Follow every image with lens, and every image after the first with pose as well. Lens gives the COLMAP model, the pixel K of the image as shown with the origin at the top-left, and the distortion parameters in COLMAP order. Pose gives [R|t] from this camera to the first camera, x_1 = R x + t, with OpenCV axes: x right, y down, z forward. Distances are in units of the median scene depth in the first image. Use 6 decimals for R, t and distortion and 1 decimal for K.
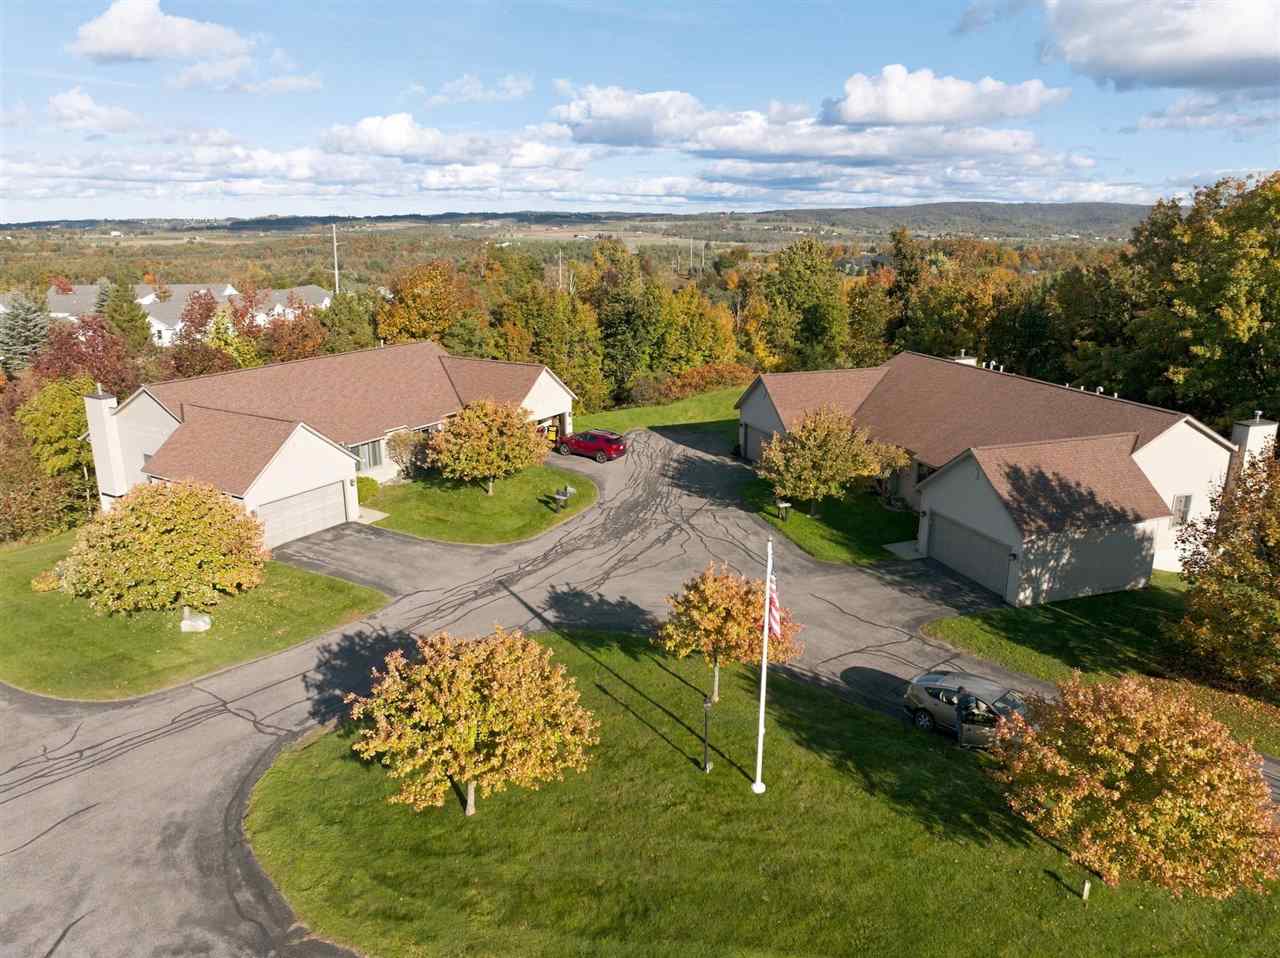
lens RADIAL K [[922.9, 0, 640.0], [0, 922.9, 479.0], [0, 0, 1]] dist [-0.042941, 0.008968]
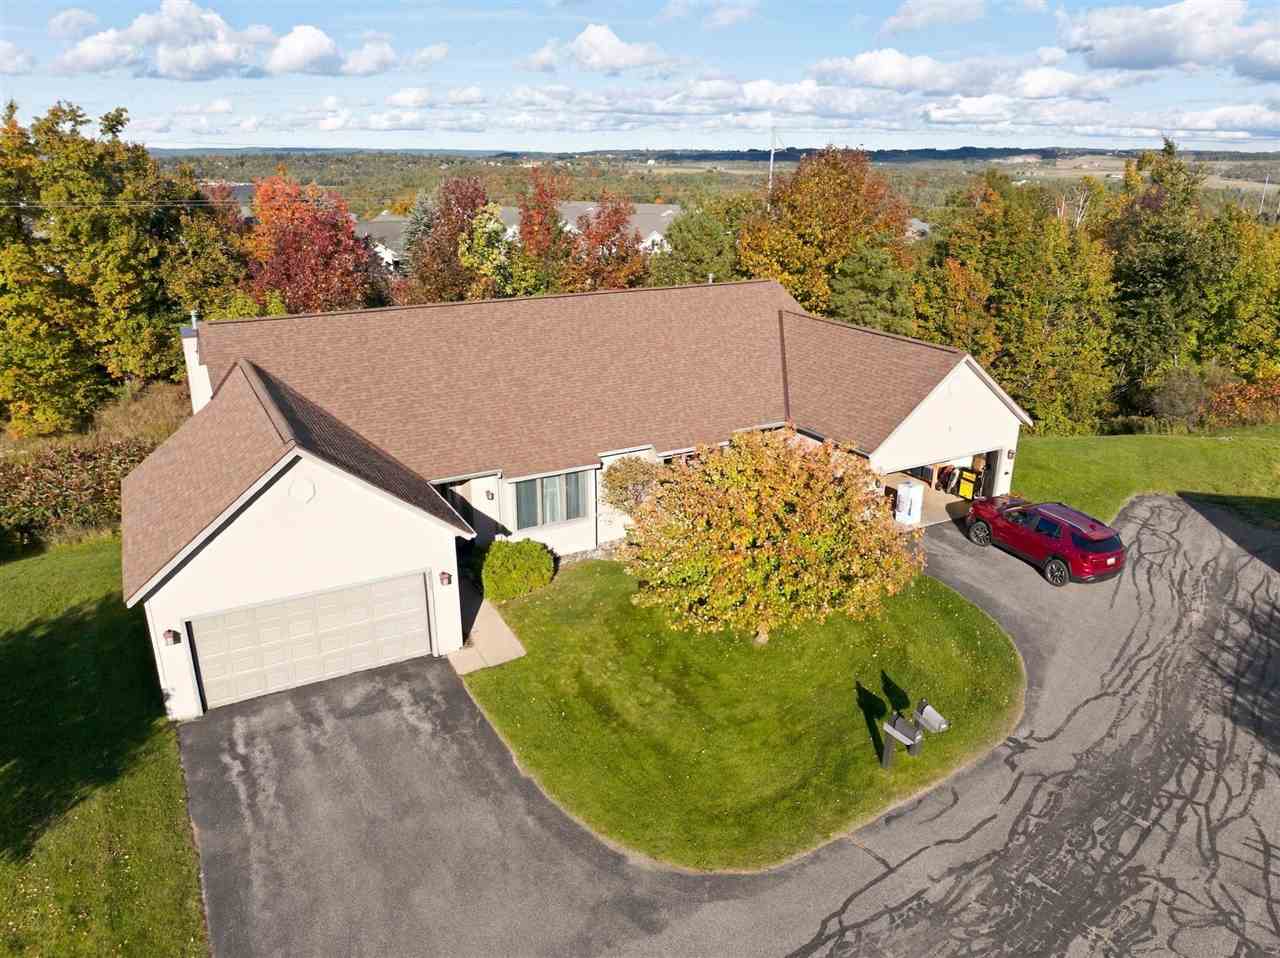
lens RADIAL K [[922.9, 0, 640.0], [0, 922.9, 479.0], [0, 0, 1]] dist [-0.042941, 0.008968]
pose [[0.866480, 0.171683, -0.468761, -0.011138], [-0.140866, 0.984930, 0.100347, -0.054060], [0.478925, -0.020917, 0.877607, 0.333502]]
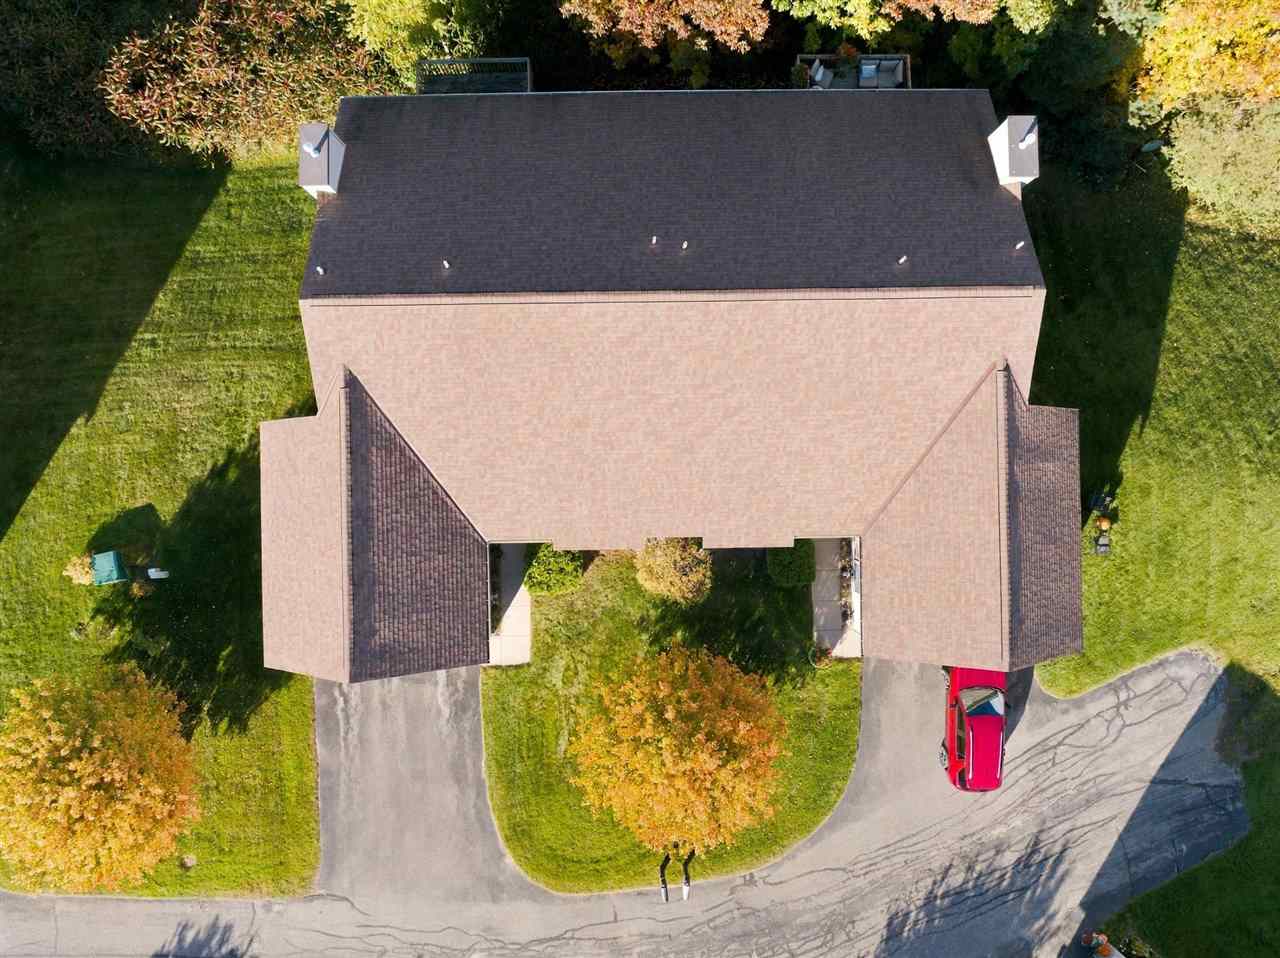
lens RADIAL K [[922.9, 0, 640.0], [0, 922.9, 479.0], [0, 0, 1]] dist [-0.042941, 0.008968]
pose [[0.533436, 0.845833, 0.003569, -0.180707], [-0.230869, 0.141539, 0.962635, -0.341821], [0.813723, -0.514328, 0.270778, 0.505646]]
